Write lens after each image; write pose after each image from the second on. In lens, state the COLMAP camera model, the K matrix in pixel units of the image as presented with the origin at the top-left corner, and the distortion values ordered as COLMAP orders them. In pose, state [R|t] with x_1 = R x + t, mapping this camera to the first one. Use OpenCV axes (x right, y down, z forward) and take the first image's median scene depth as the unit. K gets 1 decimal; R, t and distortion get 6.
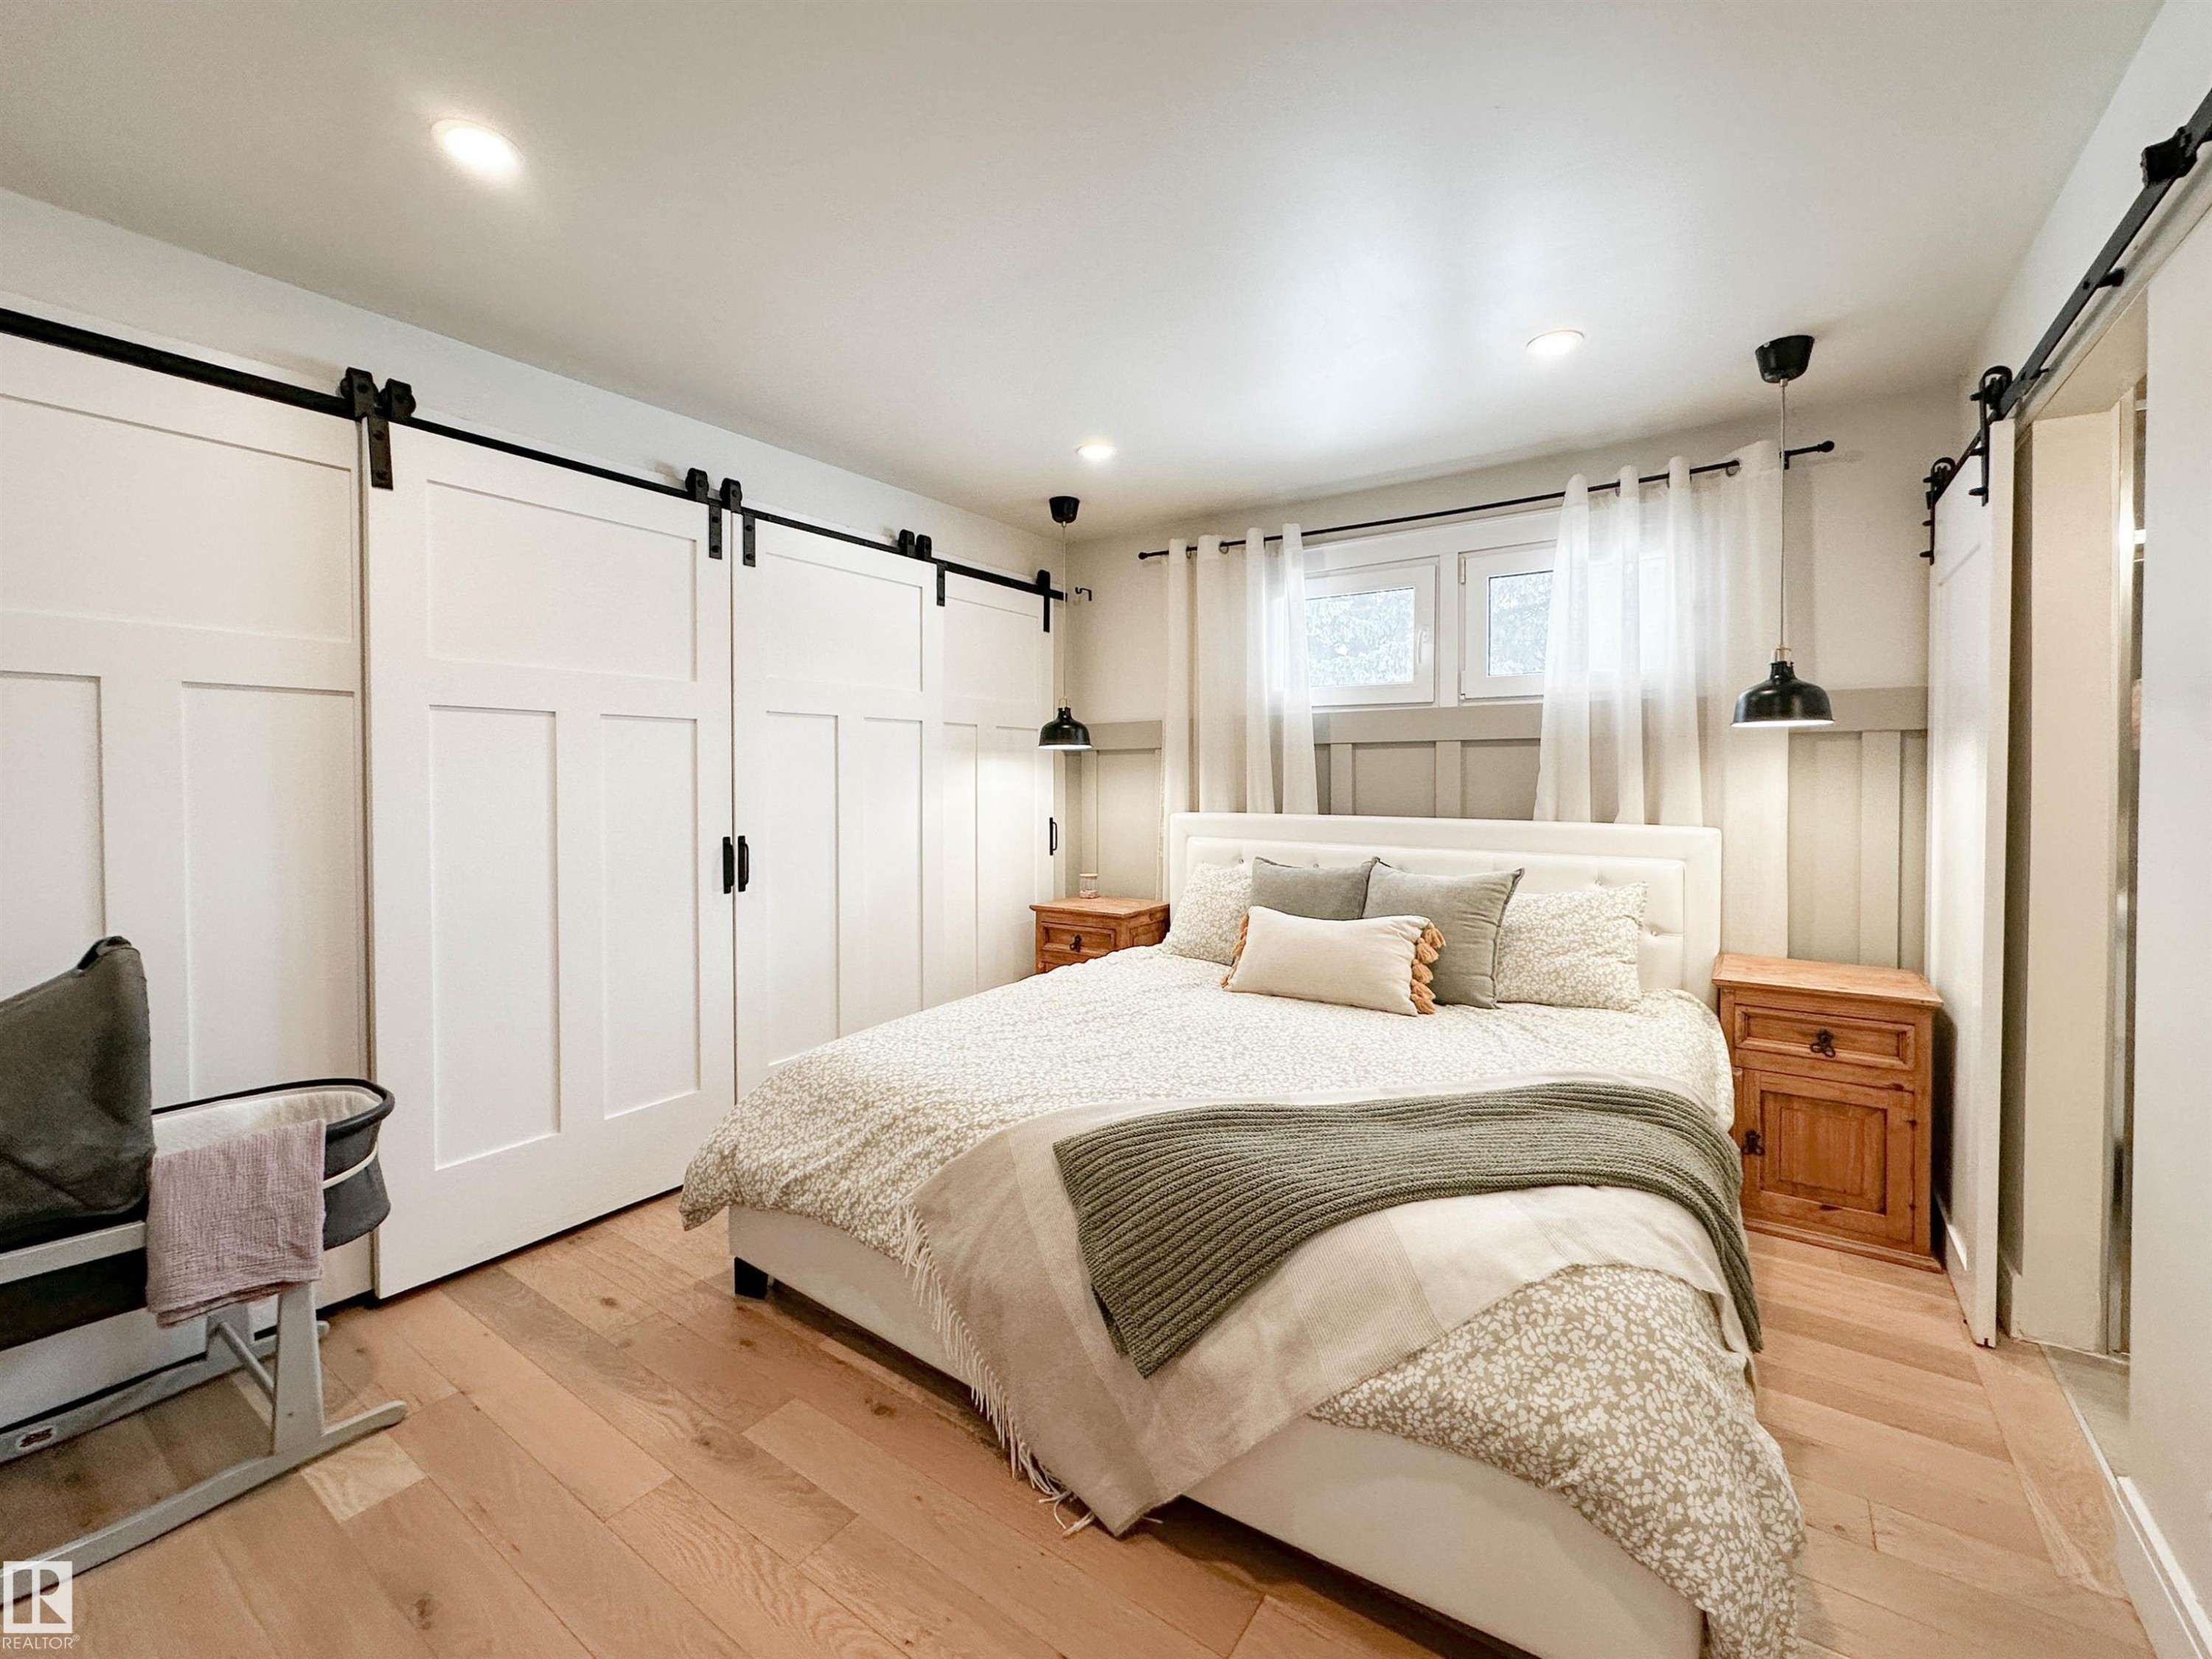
lens RADIAL K [[923.9, 0, 1117.3], [0, 923.9, 767.9], [0, 0, 1]] dist [-0.003188, -0.000329]
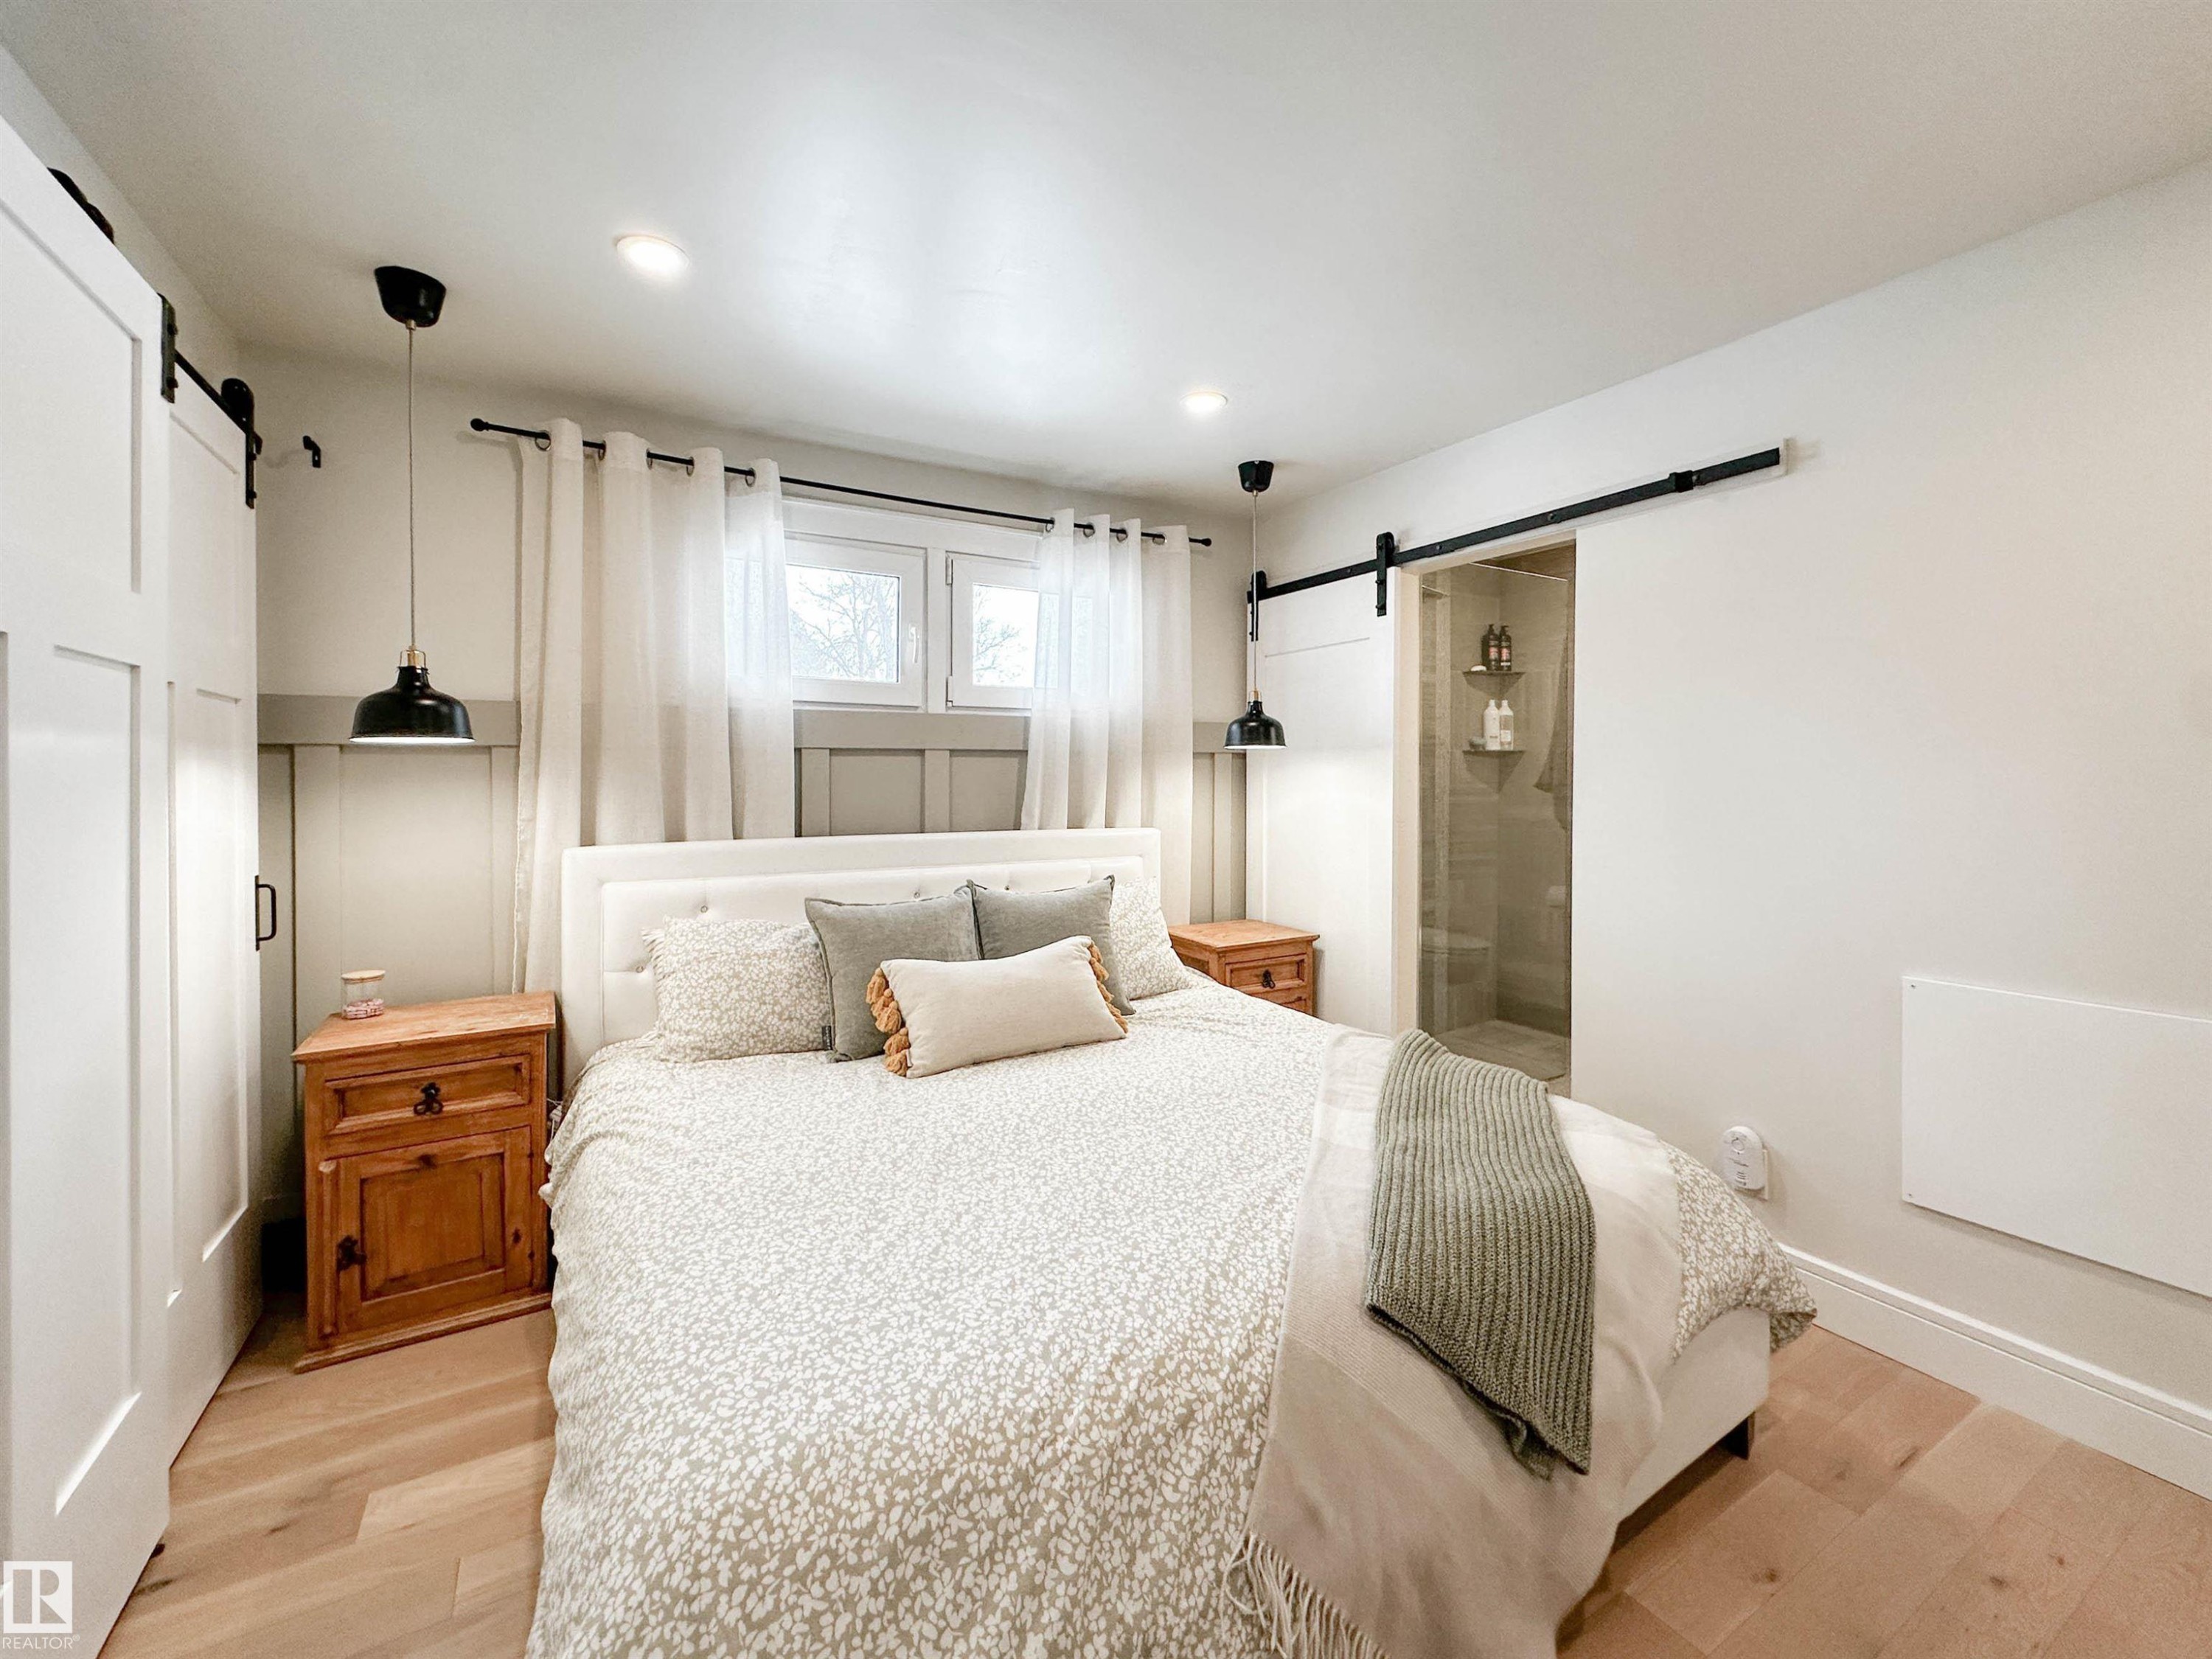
lens RADIAL K [[923.9, 0, 1117.3], [0, 923.9, 767.9], [0, 0, 1]] dist [-0.003188, -0.000329]
pose [[0.413746, 0.008710, 0.910351, -0.418942], [-0.005207, 0.999961, -0.007201, -0.005140], [-0.910378, -0.001761, 0.413775, 0.450609]]
